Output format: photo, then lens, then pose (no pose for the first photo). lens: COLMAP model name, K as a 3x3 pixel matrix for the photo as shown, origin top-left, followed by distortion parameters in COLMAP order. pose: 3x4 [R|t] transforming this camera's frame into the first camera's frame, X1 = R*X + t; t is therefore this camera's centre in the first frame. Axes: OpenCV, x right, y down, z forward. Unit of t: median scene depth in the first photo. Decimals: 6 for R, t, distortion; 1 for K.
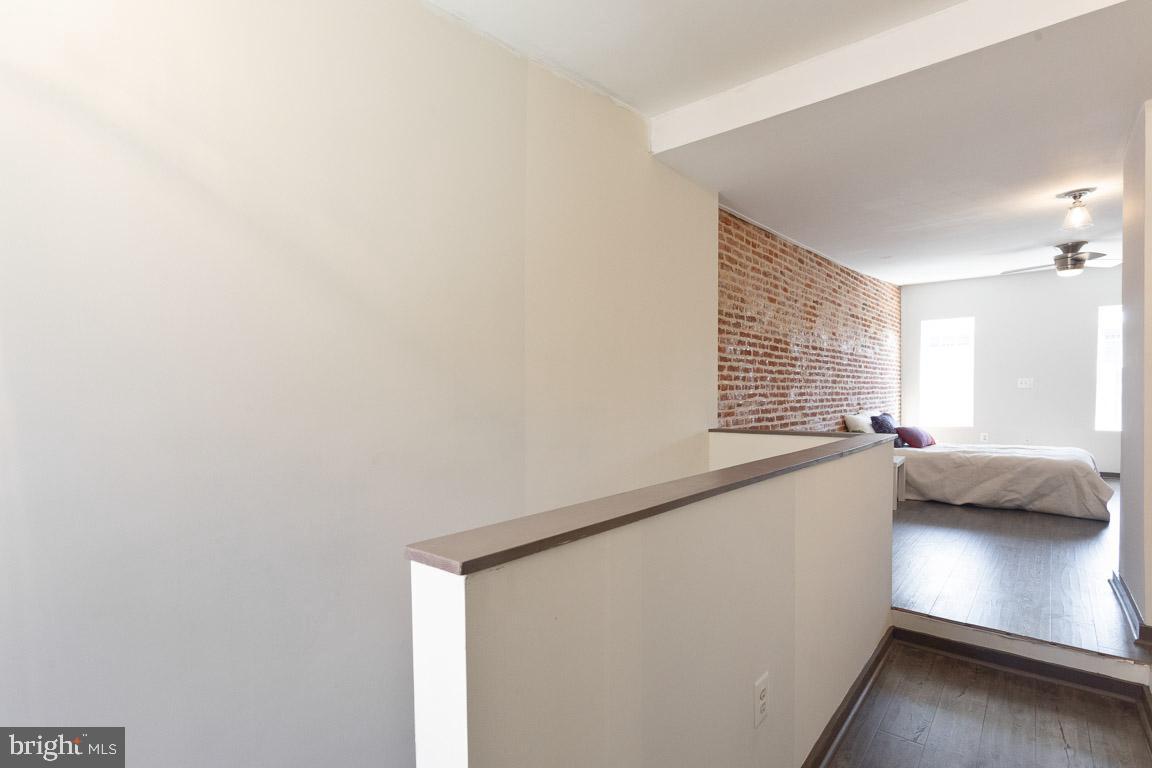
lens RADIAL K [[551.7, 0, 578.0], [0, 551.7, 404.8], [0, 0, 1]] dist [0.000474, 0.000701]
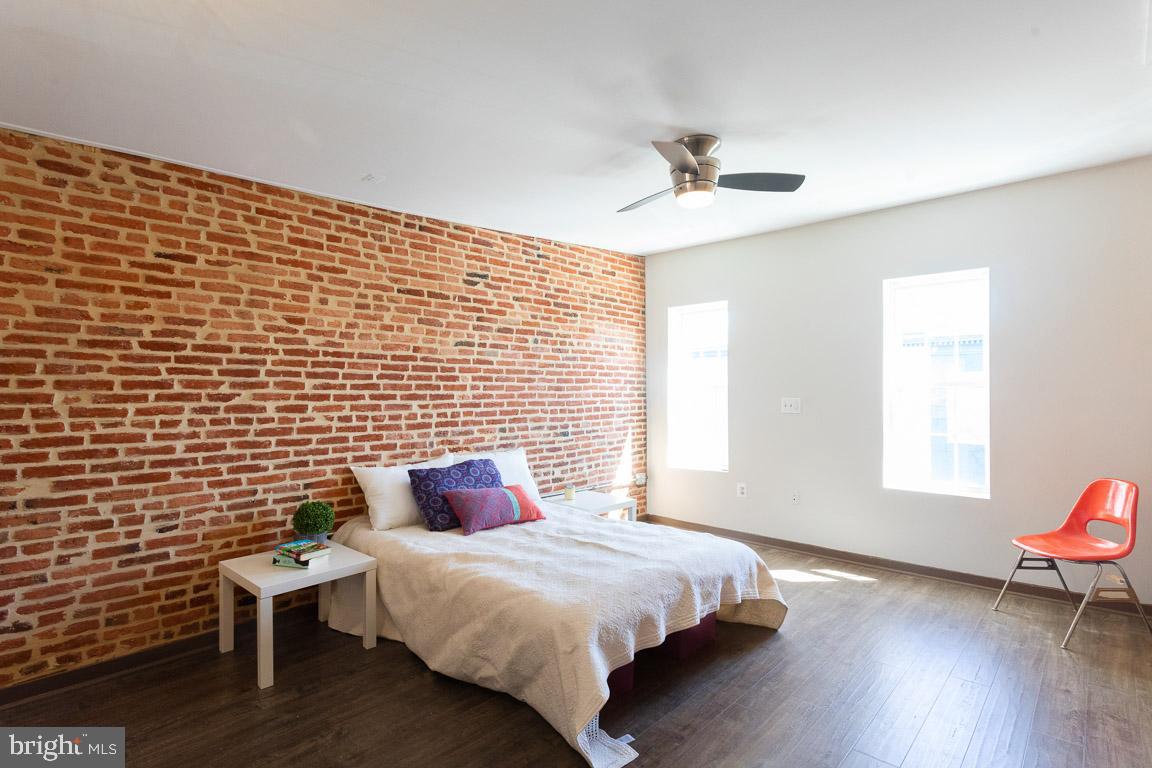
lens RADIAL K [[556.2, 0, 591.2], [0, 556.2, 389.2], [0, 0, 1]] dist [0.000616, 0.000203]
pose [[0.999523, 0.005284, -0.030435, 0.818002], [-0.006302, 0.999421, -0.033422, -0.047304], [0.030241, 0.033598, 0.998978, 0.497028]]
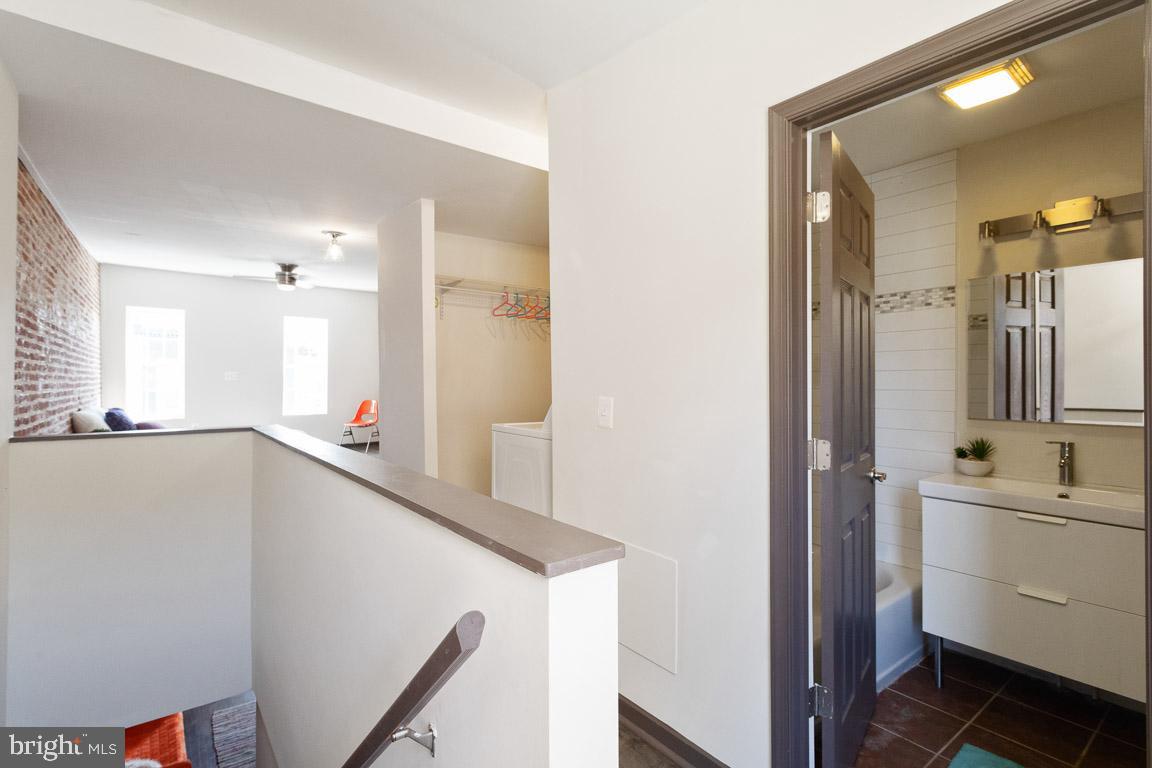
lens RADIAL K [[547.1, 0, 579.0], [0, 547.1, 381.4], [0, 0, 1]] dist [0.001744, 0.000557]
pose [[0.205520, 0.007199, 0.978626, -0.171031], [0.019456, 0.999745, -0.011440, -0.002949], [-0.978459, 0.021392, 0.205328, 0.116194]]
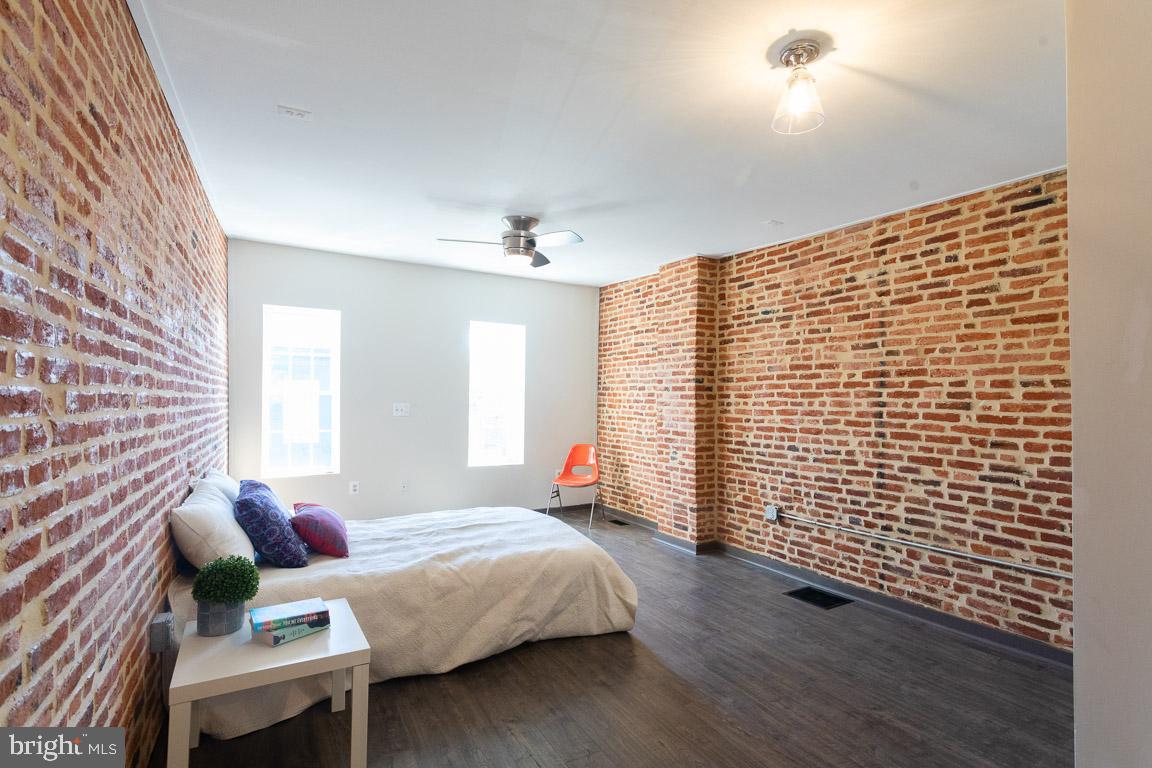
lens RADIAL K [[551.7, 0, 578.0], [0, 551.7, 404.8], [0, 0, 1]] dist [0.000474, 0.000701]
pose [[0.351613, 0.004870, 0.936133, 0.265838], [0.011591, 0.999887, -0.009555, -0.048097], [-0.936074, 0.014210, 0.351517, 0.694350]]
